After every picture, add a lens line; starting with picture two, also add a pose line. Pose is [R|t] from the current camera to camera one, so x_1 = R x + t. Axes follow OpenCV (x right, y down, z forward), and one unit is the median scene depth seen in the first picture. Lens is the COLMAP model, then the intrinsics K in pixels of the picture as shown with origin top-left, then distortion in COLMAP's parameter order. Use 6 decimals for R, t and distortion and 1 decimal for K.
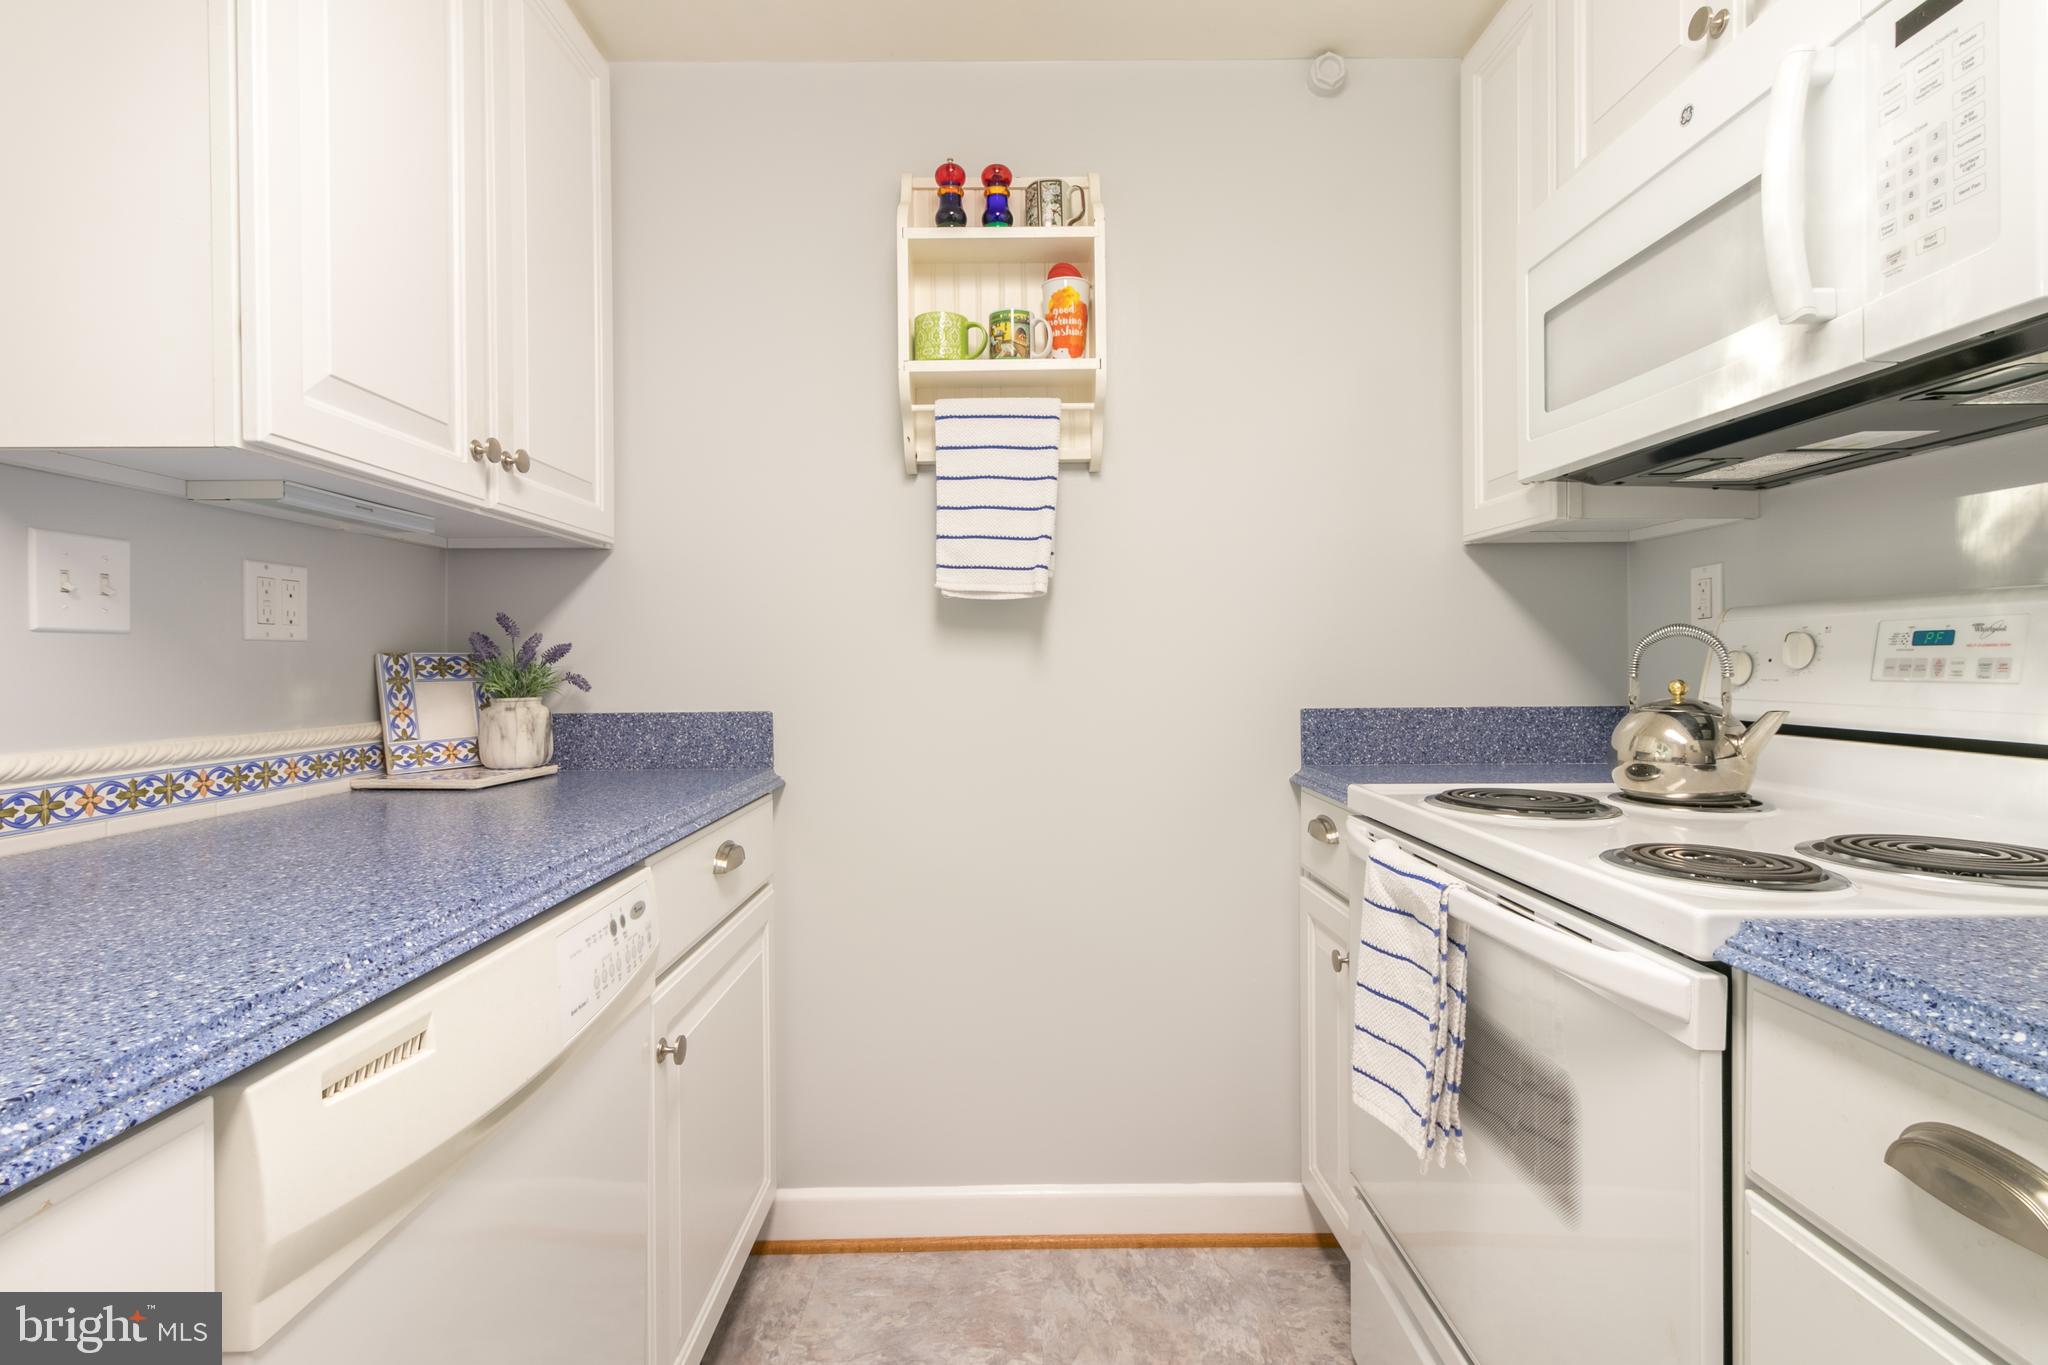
lens RADIAL K [[958.6, 0, 1021.2], [0, 958.6, 666.0], [0, 0, 1]] dist [0.005871, -0.000018]
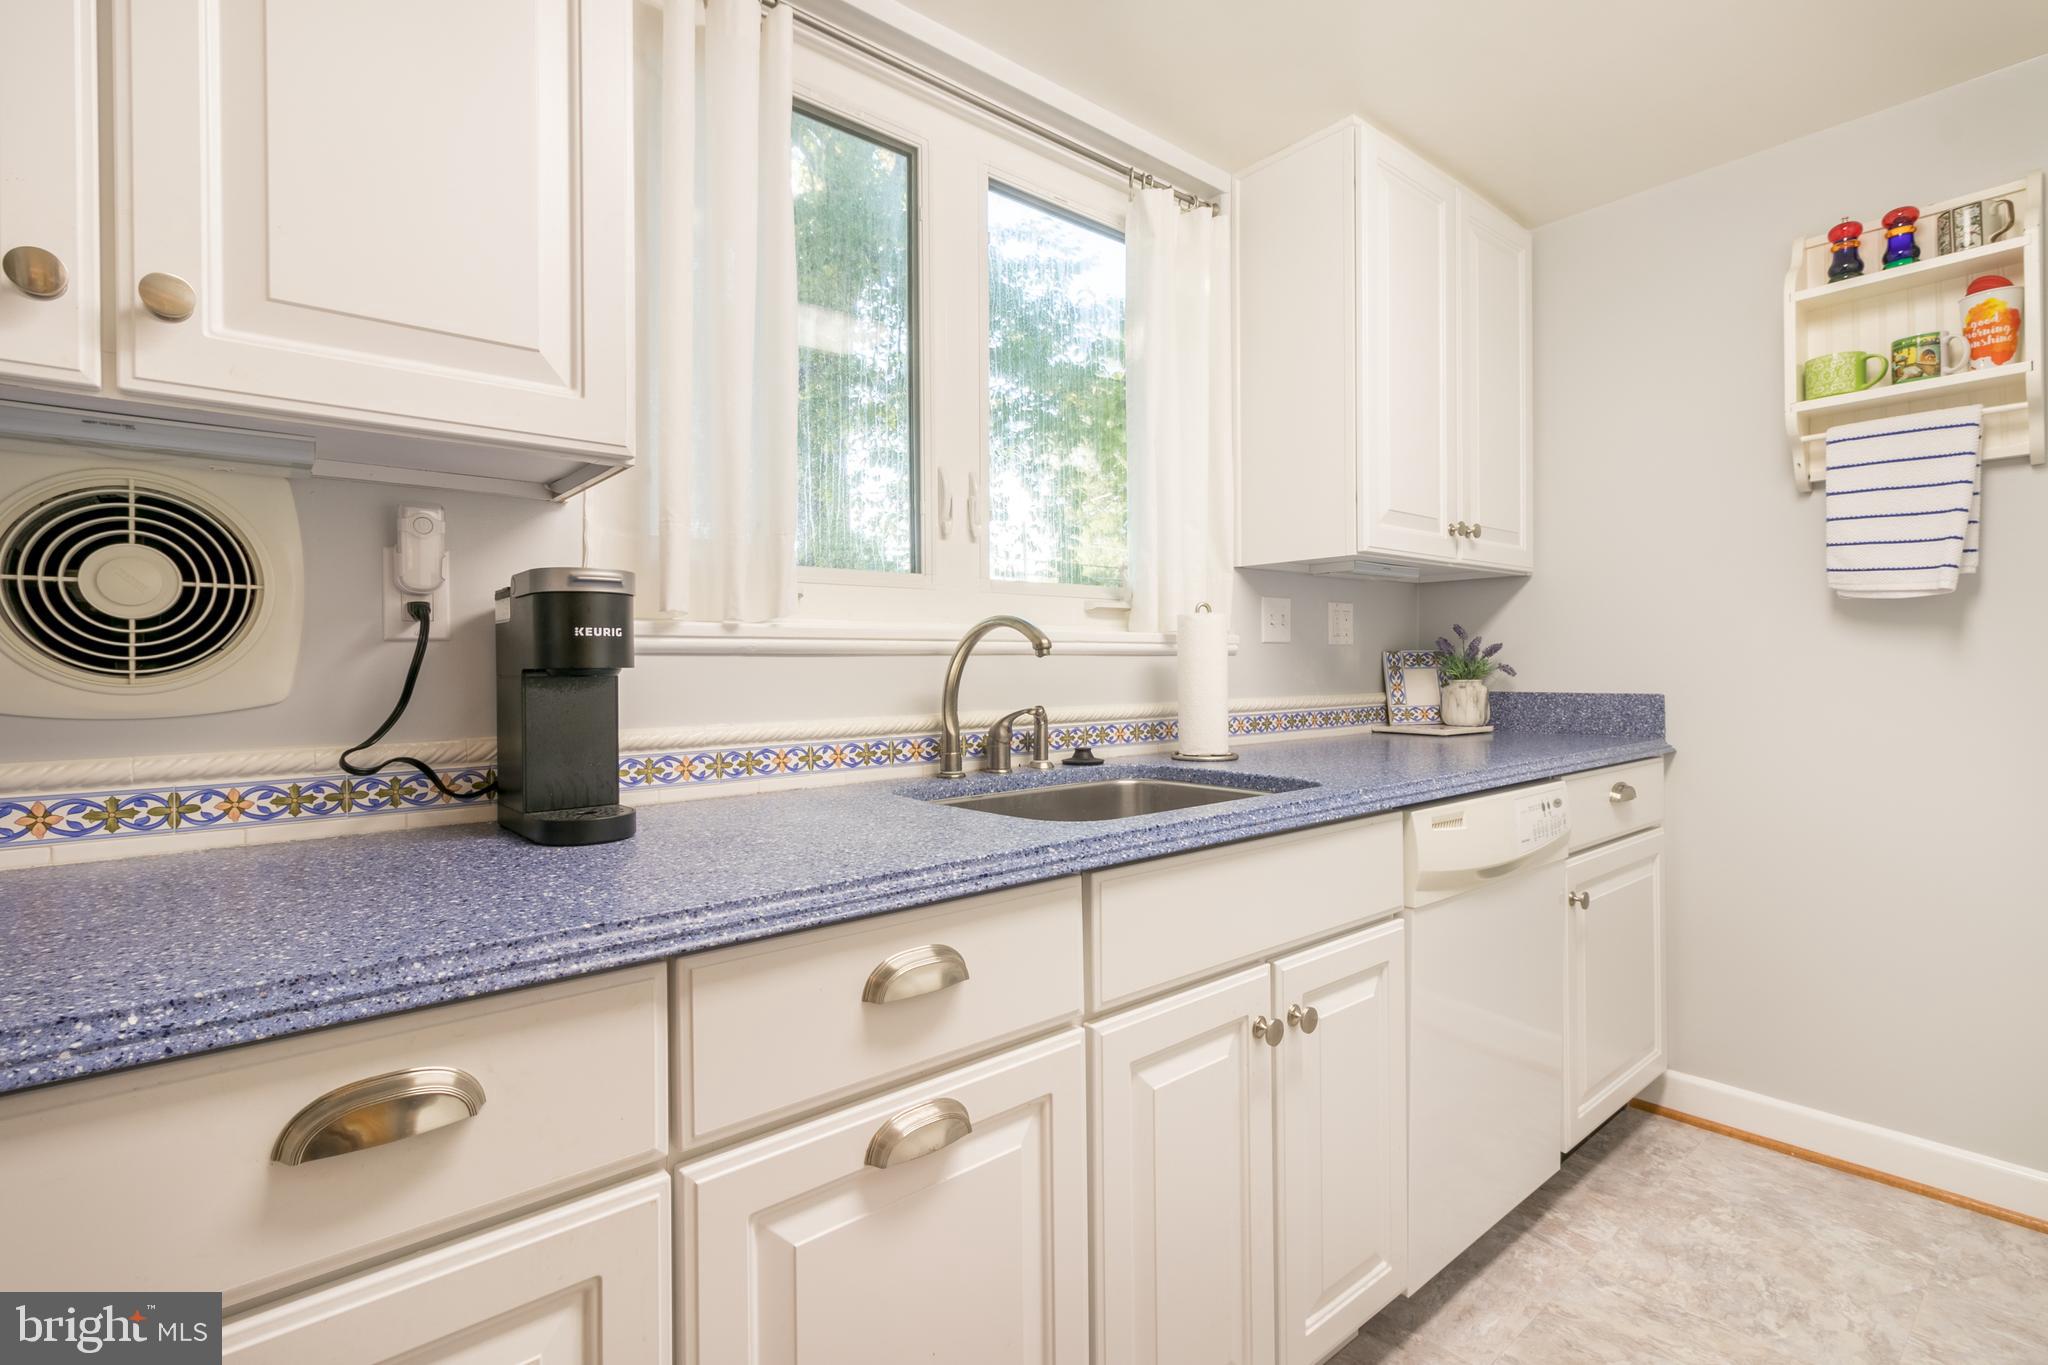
lens RADIAL K [[940.0, 0, 1022.2], [0, 940.0, 667.1], [0, 0, 1]] dist [0.006133, -0.000510]
pose [[0.638273, 0.003405, -0.769802, 0.181973], [0.001109, 0.999985, 0.005343, 0.004479], [0.769809, -0.004264, 0.638260, -0.518741]]
